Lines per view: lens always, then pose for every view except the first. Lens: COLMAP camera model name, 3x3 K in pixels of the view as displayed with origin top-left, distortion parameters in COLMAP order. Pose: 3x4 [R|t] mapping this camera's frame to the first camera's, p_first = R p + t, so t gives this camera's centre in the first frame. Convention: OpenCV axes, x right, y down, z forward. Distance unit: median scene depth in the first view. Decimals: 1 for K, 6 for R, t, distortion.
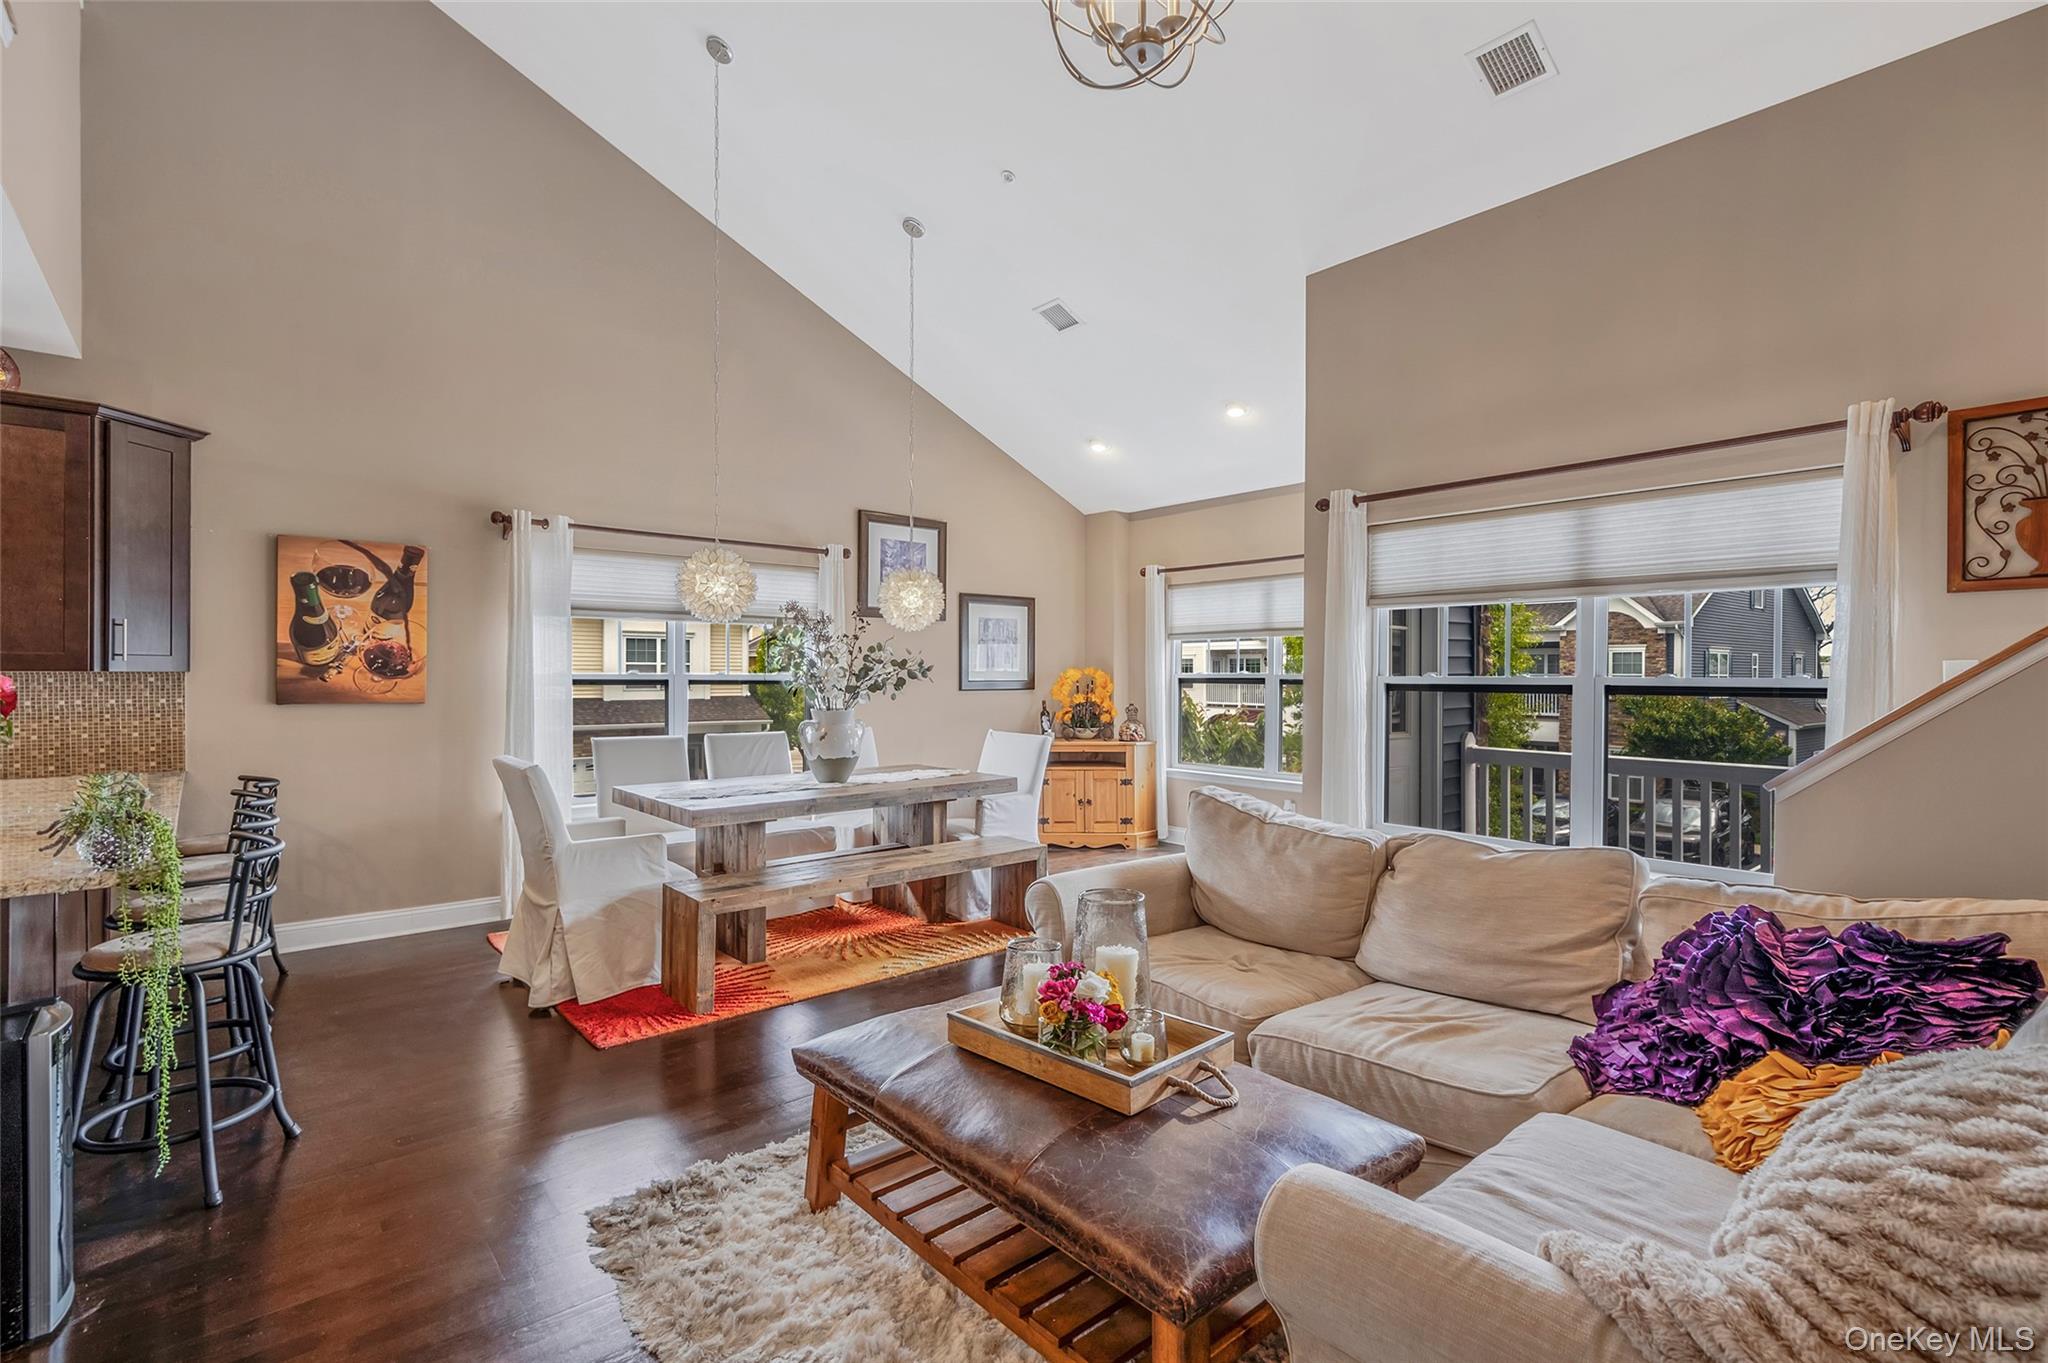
lens RADIAL K [[931.2, 0, 1035.2], [0, 931.2, 675.6], [0, 0, 1]] dist [-0.004256, -0.000819]
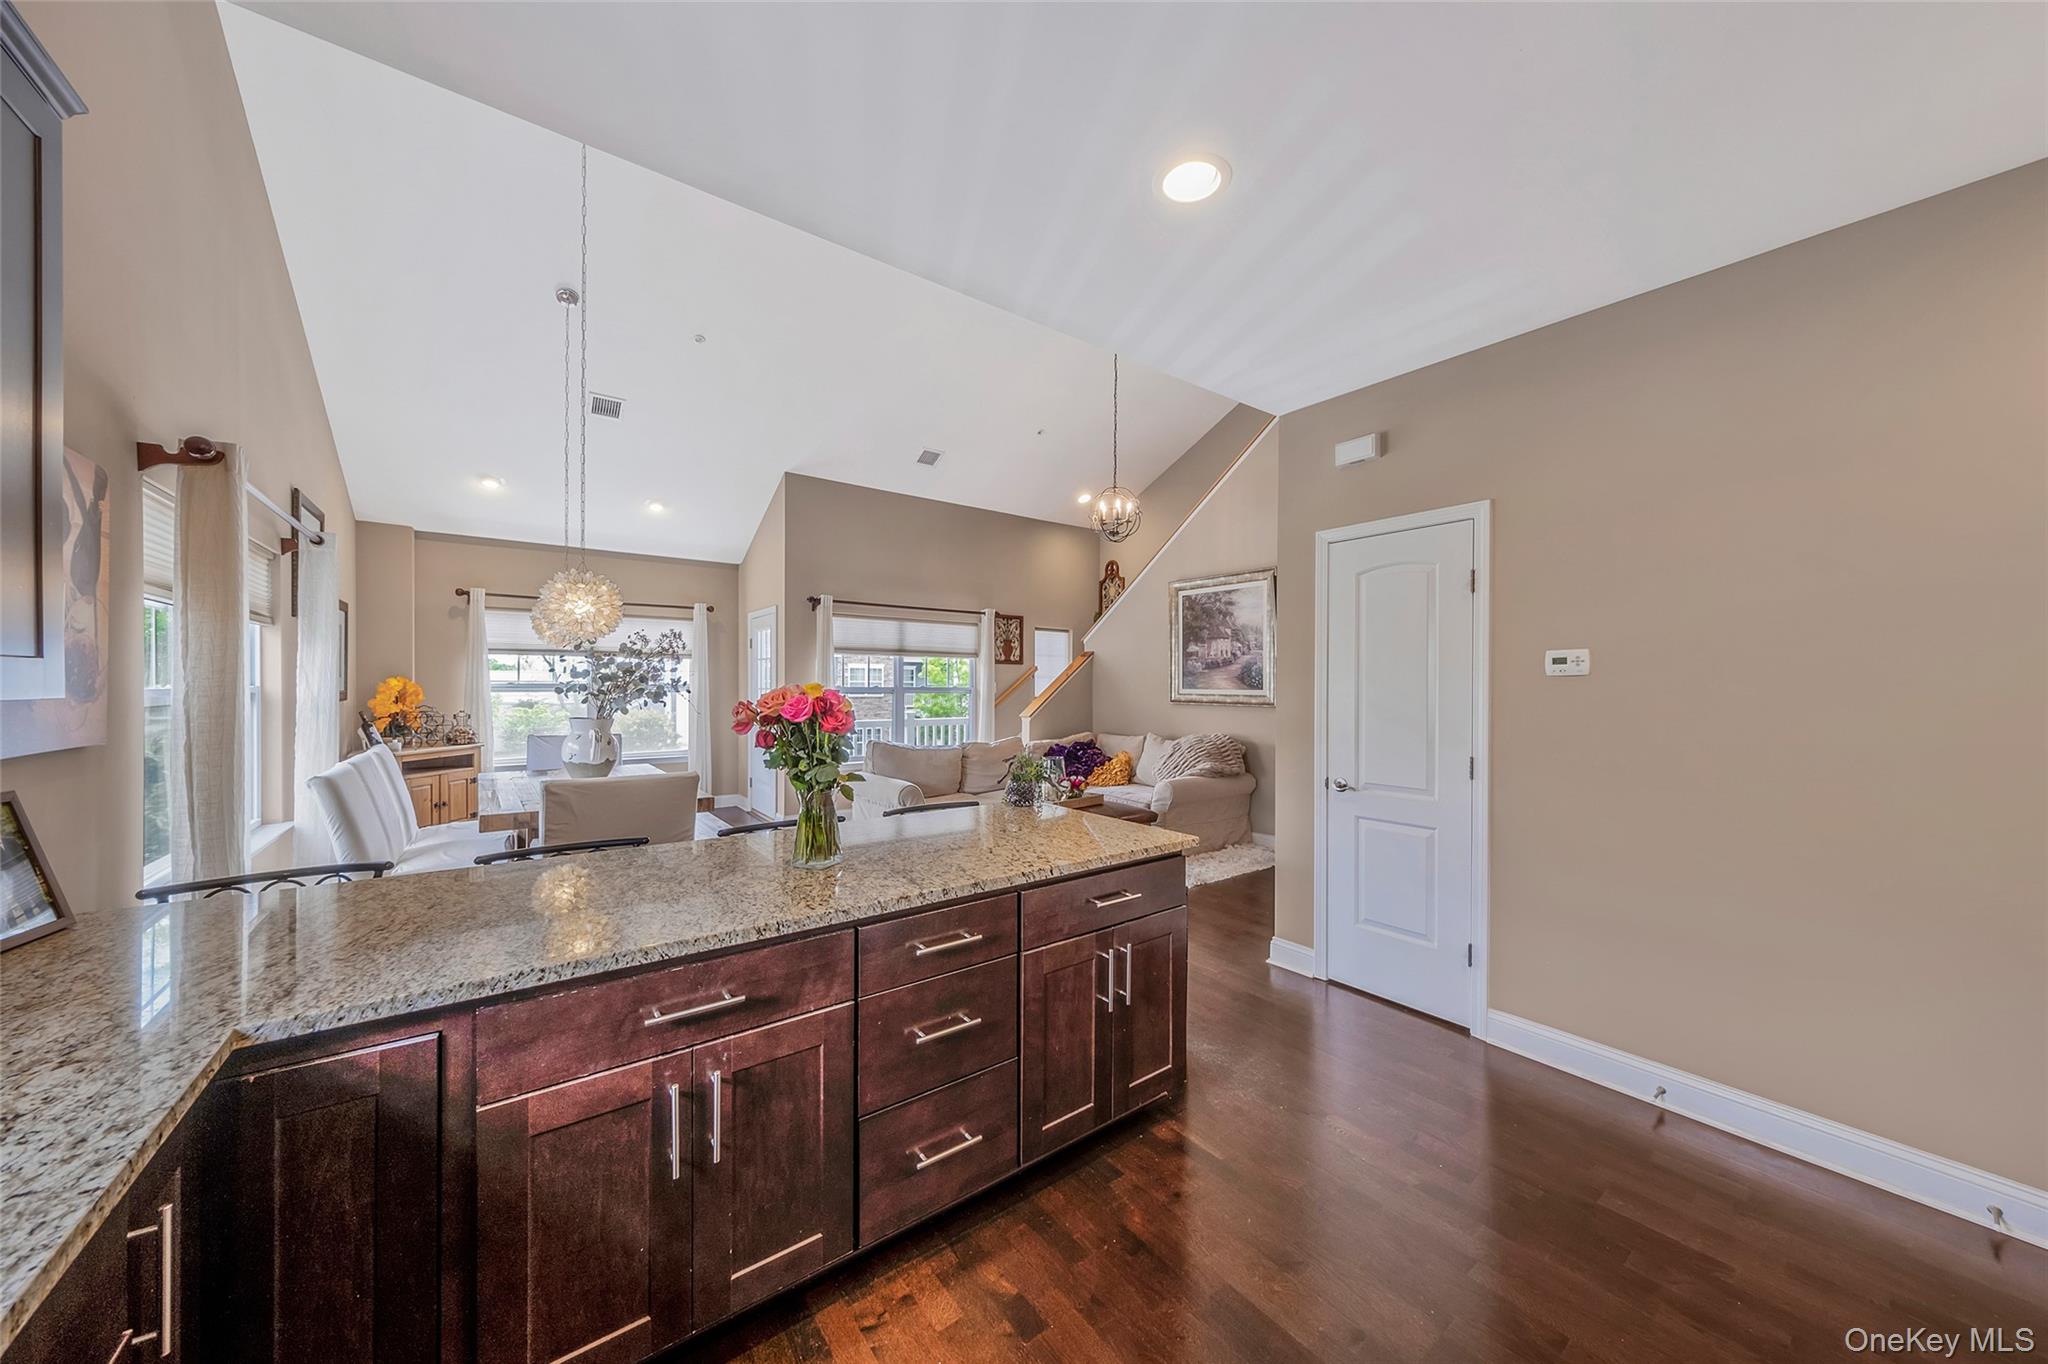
lens RADIAL K [[699.7, 0, 1035.4], [0, 699.7, 694.1], [0, 0, 1]] dist [-0.000687, -0.000106]
pose [[0.063012, -0.016365, 0.997879, -1.101410], [-0.004132, 0.999853, 0.016658, -0.010971], [-0.998004, -0.005173, 0.062935, 0.423406]]
